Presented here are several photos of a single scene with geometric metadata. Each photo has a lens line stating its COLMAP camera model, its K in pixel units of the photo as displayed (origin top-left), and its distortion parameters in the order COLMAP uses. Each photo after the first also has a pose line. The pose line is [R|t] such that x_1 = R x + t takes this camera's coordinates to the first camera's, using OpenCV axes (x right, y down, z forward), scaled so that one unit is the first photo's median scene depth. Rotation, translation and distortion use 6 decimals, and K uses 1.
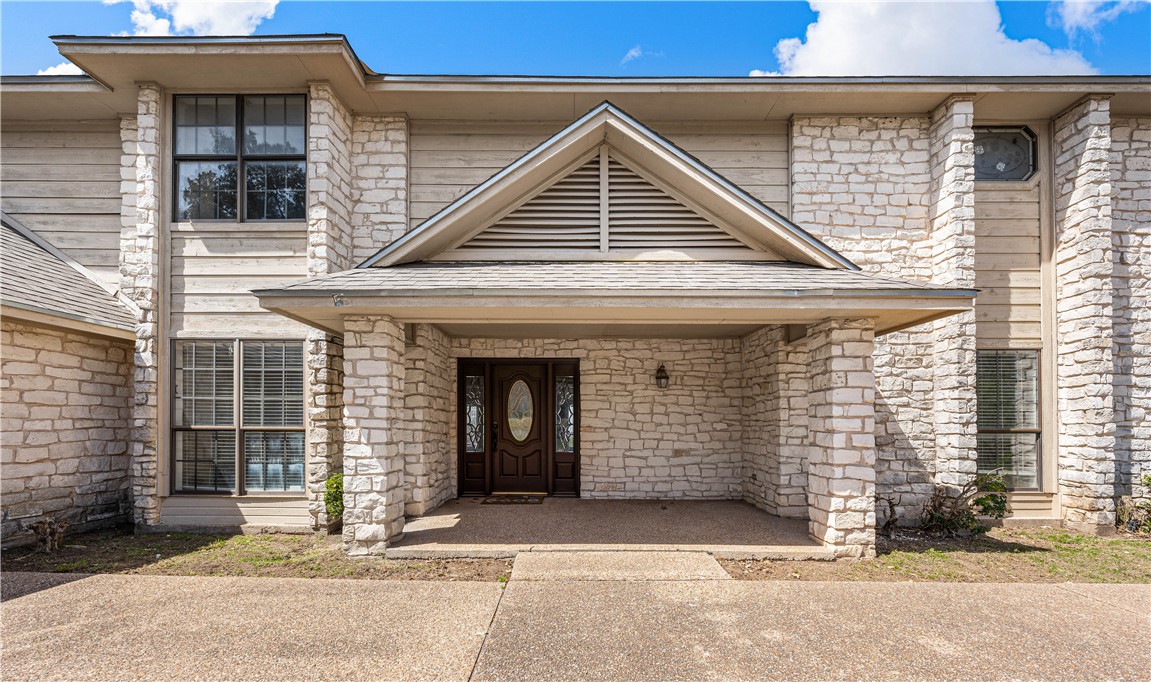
lens RADIAL K [[413.9, 0, 592.5], [0, 413.9, 437.0], [0, 0, 1]] dist [-0.006755, 0.000075]
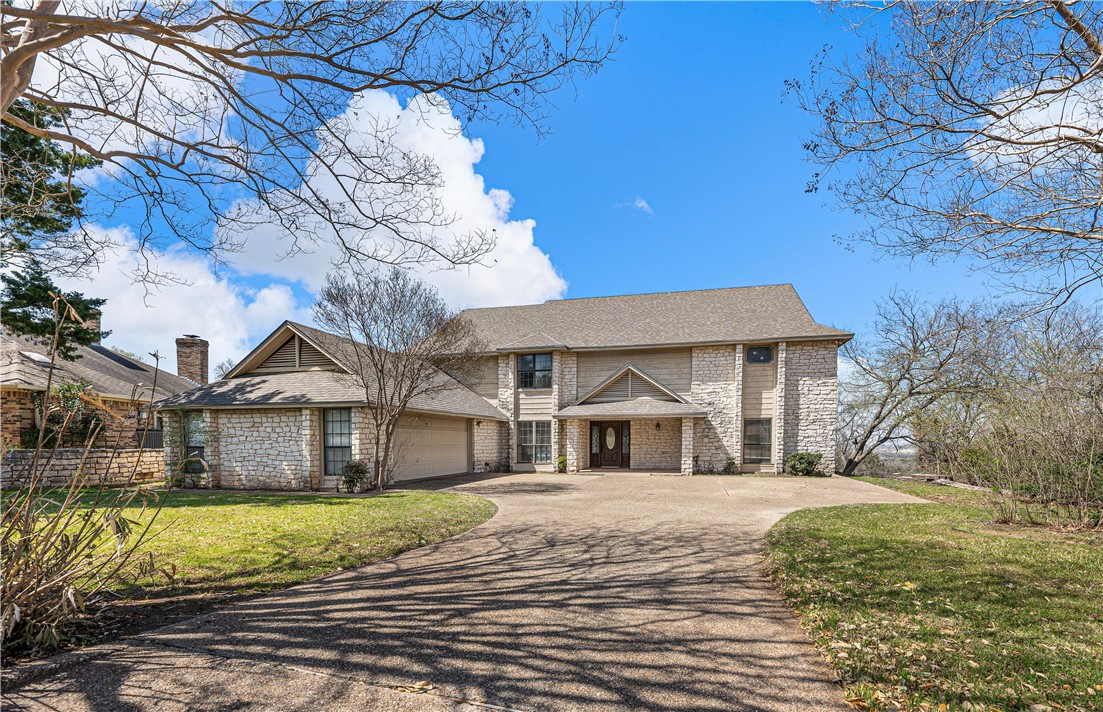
lens RADIAL K [[533.9, 0, 600.7], [0, 533.9, 469.0], [0, 0, 1]] dist [-0.003036, -0.000128]
pose [[0.969865, 0.005182, -0.243590, 0.883406], [0.000457, 0.999733, 0.023088, 0.085821], [0.243644, -0.022504, 0.969604, -3.493693]]
